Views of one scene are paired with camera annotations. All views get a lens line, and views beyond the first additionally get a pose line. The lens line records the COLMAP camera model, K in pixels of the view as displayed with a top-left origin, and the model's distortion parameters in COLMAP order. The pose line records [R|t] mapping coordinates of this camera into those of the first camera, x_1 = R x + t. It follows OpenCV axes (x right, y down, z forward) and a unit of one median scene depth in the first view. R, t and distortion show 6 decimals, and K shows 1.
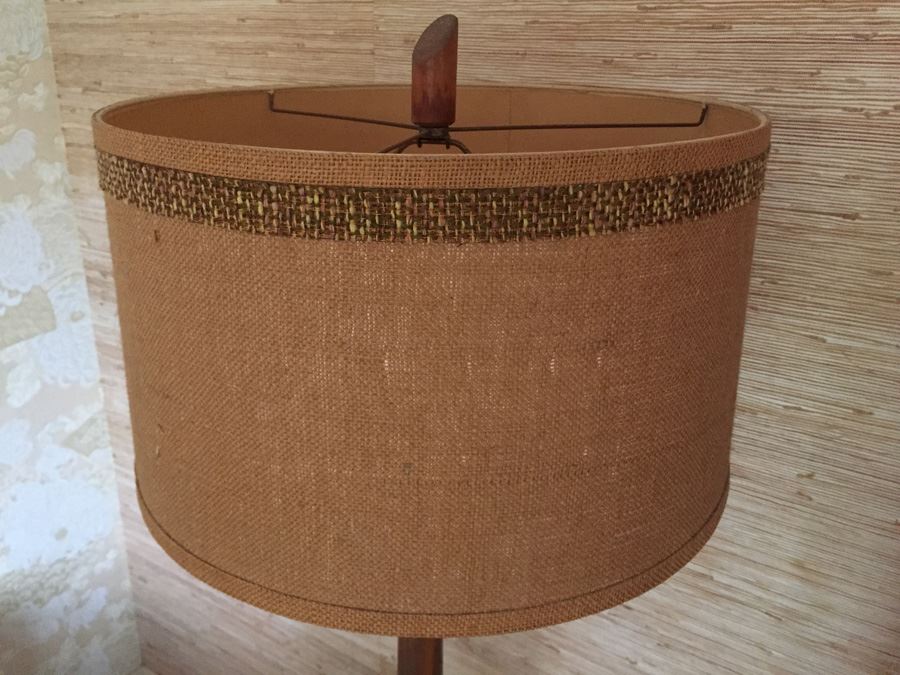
lens RADIAL K [[775.8, 0, 450.0], [0, 775.8, 337.5], [0, 0, 1]] dist [0.091755, -0.147273]
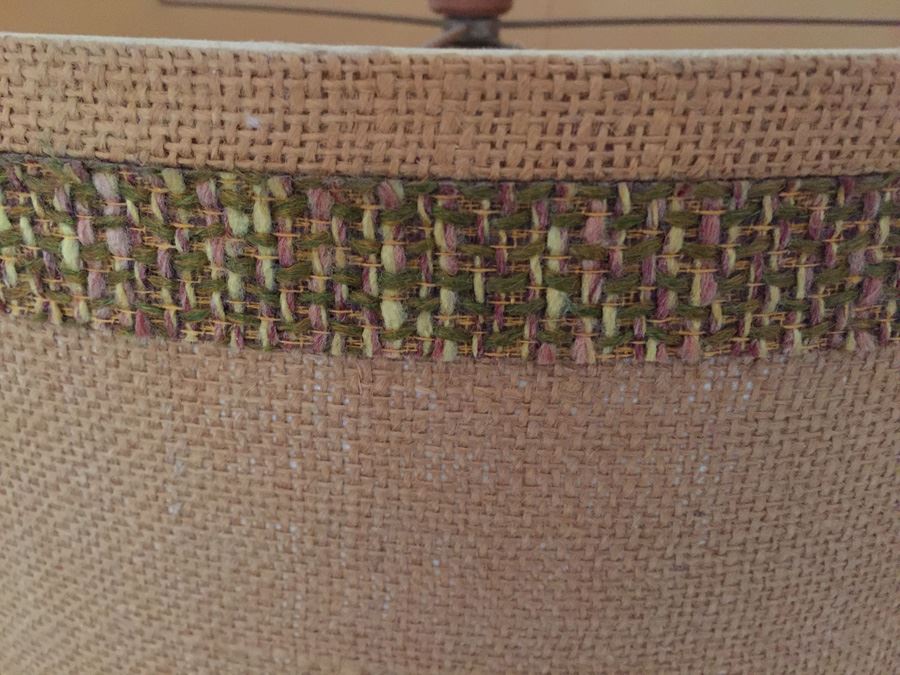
lens RADIAL K [[775.8, 0, 450.0], [0, 775.8, 337.5], [0, 0, 1]] dist [0.091755, -0.147273]
pose [[0.995984, -0.033873, 0.082880, -0.127717], [0.027350, 0.996531, 0.078604, -0.154696], [-0.085255, -0.076022, 0.993455, 0.706605]]
